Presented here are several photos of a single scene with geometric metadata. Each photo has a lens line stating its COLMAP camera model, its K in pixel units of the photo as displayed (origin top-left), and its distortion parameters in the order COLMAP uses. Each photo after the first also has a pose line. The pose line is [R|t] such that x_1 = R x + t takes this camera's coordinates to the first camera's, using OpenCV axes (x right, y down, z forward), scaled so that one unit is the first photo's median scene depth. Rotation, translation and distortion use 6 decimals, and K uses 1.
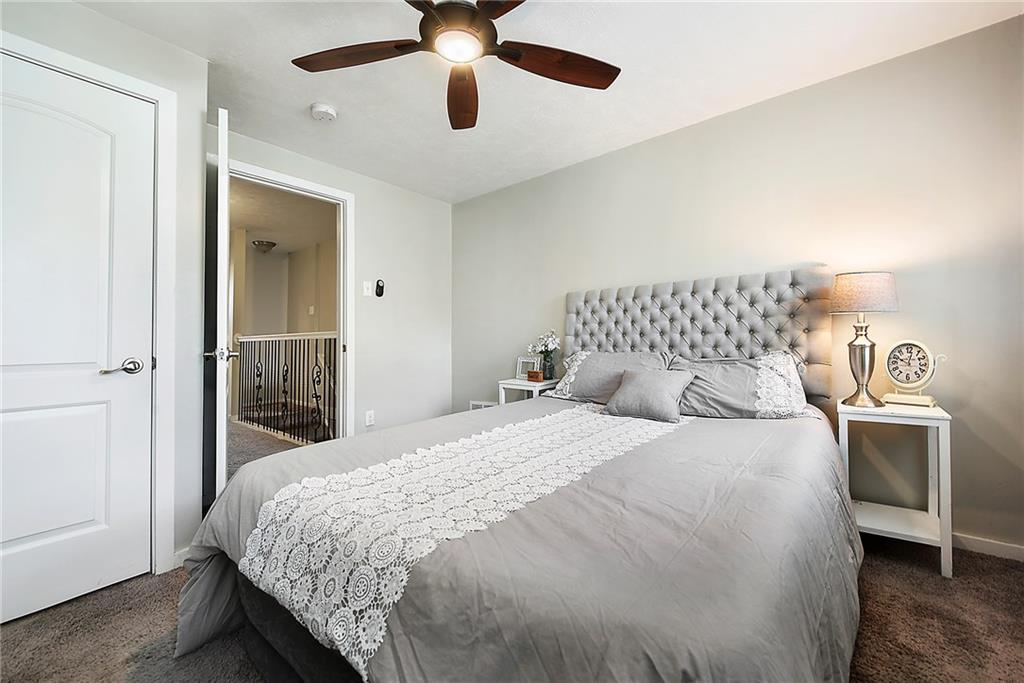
lens RADIAL K [[389.3, 0, 512.1], [0, 389.3, 345.1], [0, 0, 1]] dist [-0.001031, -0.000118]
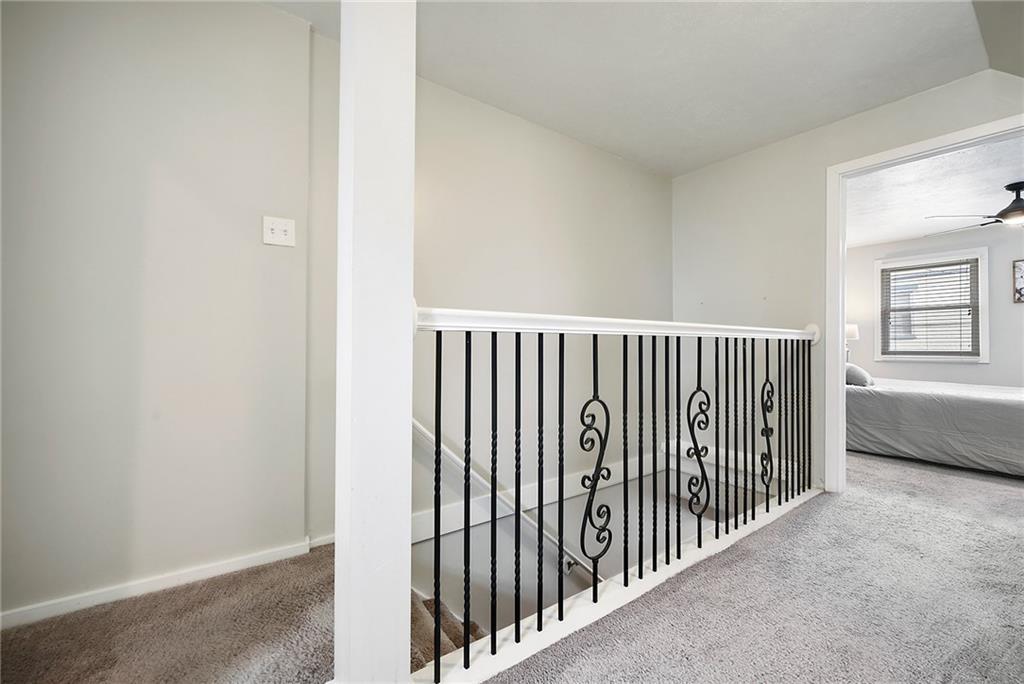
lens RADIAL K [[428.3, 0, 522.9], [0, 428.3, 342.3], [0, 0, 1]] dist [-0.002080, -0.000401]
pose [[0.212502, 0.010858, 0.977100, -1.888277], [-0.011819, 0.999894, -0.008540, -0.005303], [-0.977089, -0.009733, 0.212607, 1.893428]]
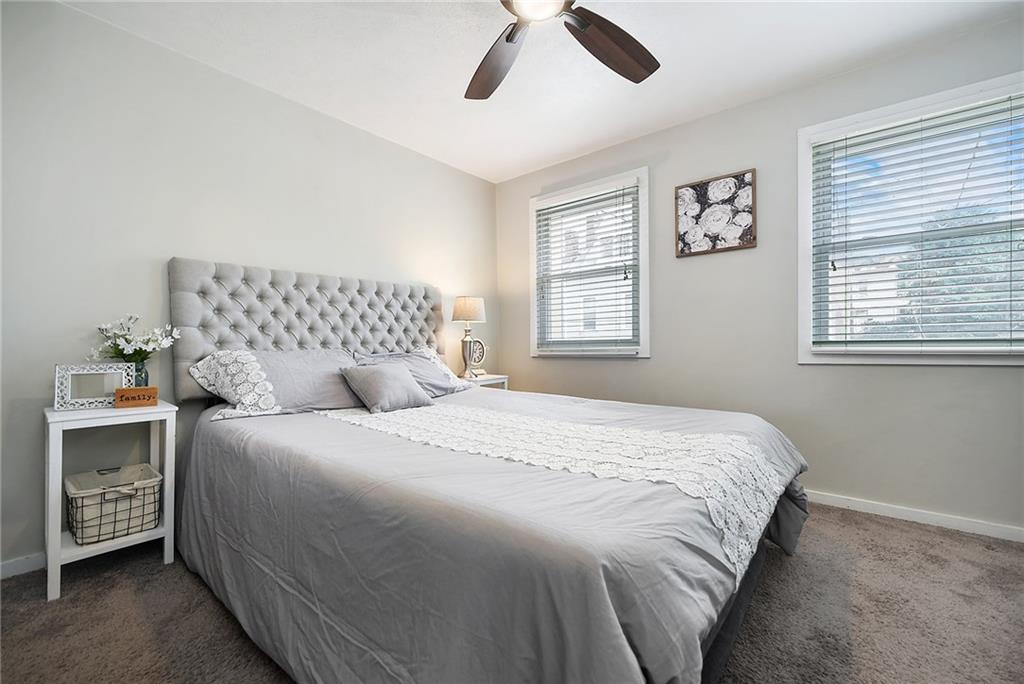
lens RADIAL K [[428.3, 0, 522.9], [0, 428.3, 342.3], [0, 0, 1]] dist [-0.002080, -0.000401]
pose [[-0.015331, -0.002844, 0.999878, -0.686740], [0.002701, 0.999992, 0.002886, -0.000069], [-0.999879, 0.002745, -0.015323, 0.569696]]
